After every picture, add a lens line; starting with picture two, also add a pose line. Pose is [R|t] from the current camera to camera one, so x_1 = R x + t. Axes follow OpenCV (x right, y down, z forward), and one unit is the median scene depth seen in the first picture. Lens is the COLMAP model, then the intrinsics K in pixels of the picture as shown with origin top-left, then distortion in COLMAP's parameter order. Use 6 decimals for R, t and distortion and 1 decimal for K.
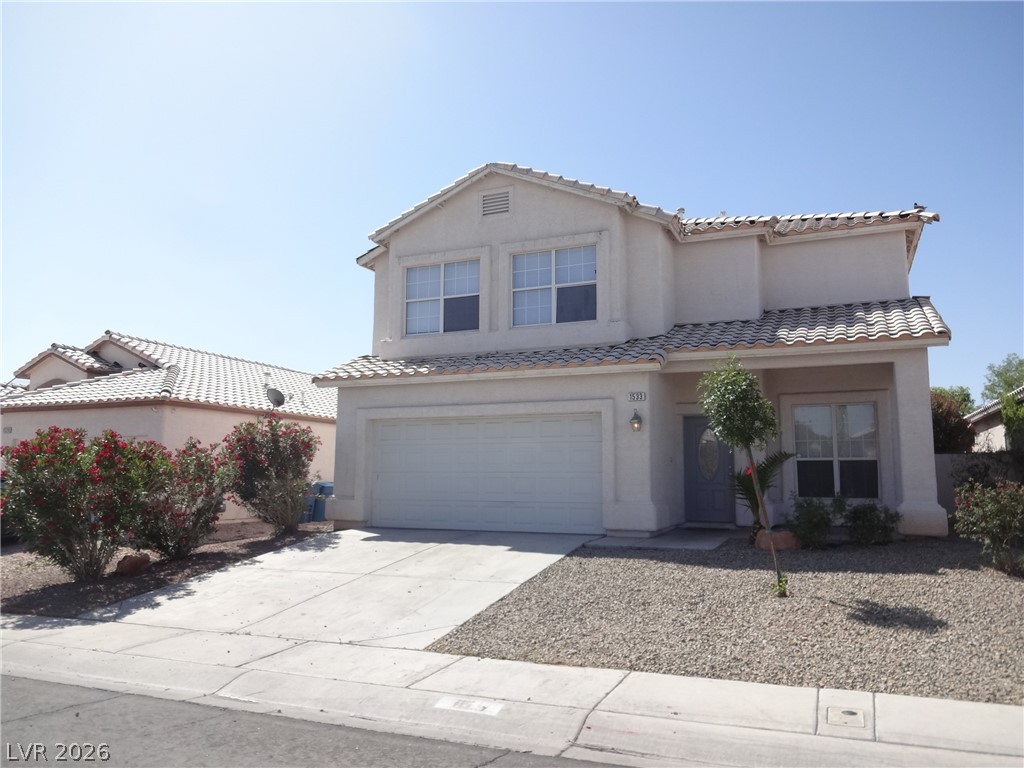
lens RADIAL K [[768.8, 0, 515.2], [0, 768.8, 364.8], [0, 0, 1]] dist [0.000948, 0.001072]
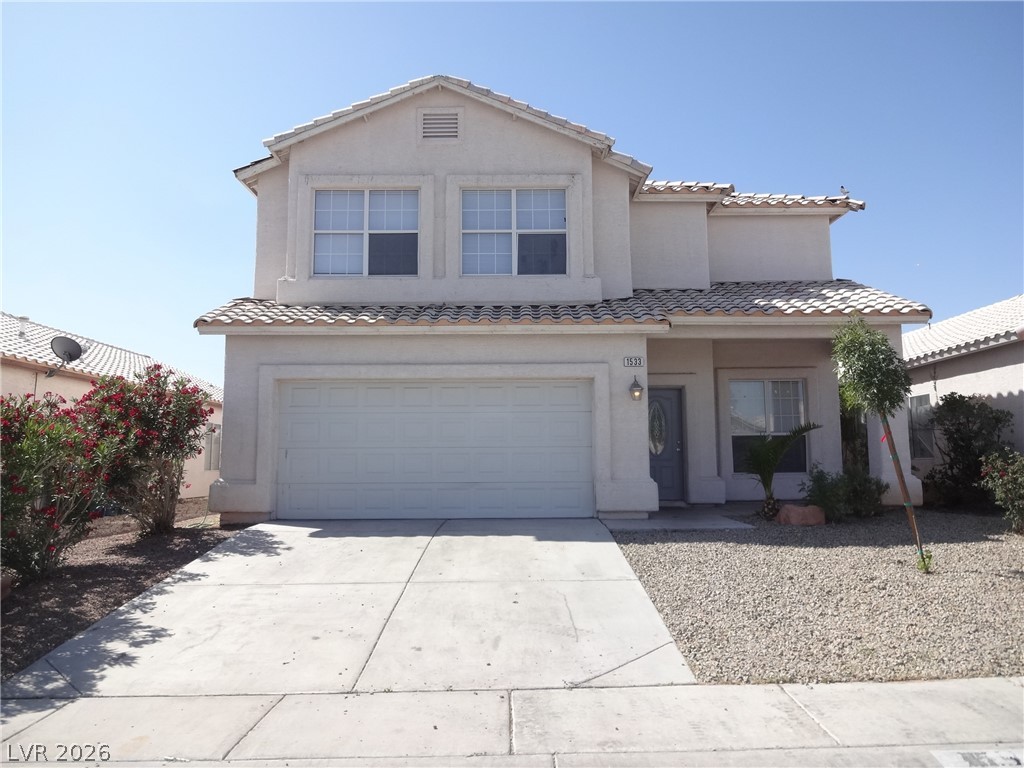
lens RADIAL K [[768.8, 0, 515.2], [0, 768.8, 364.8], [0, 0, 1]] dist [0.000948, 0.001072]
pose [[0.913817, 0.042732, 0.403871, -0.289346], [-0.050523, 0.998685, 0.008647, 0.038969], [-0.402970, -0.028307, 0.914775, 0.210525]]
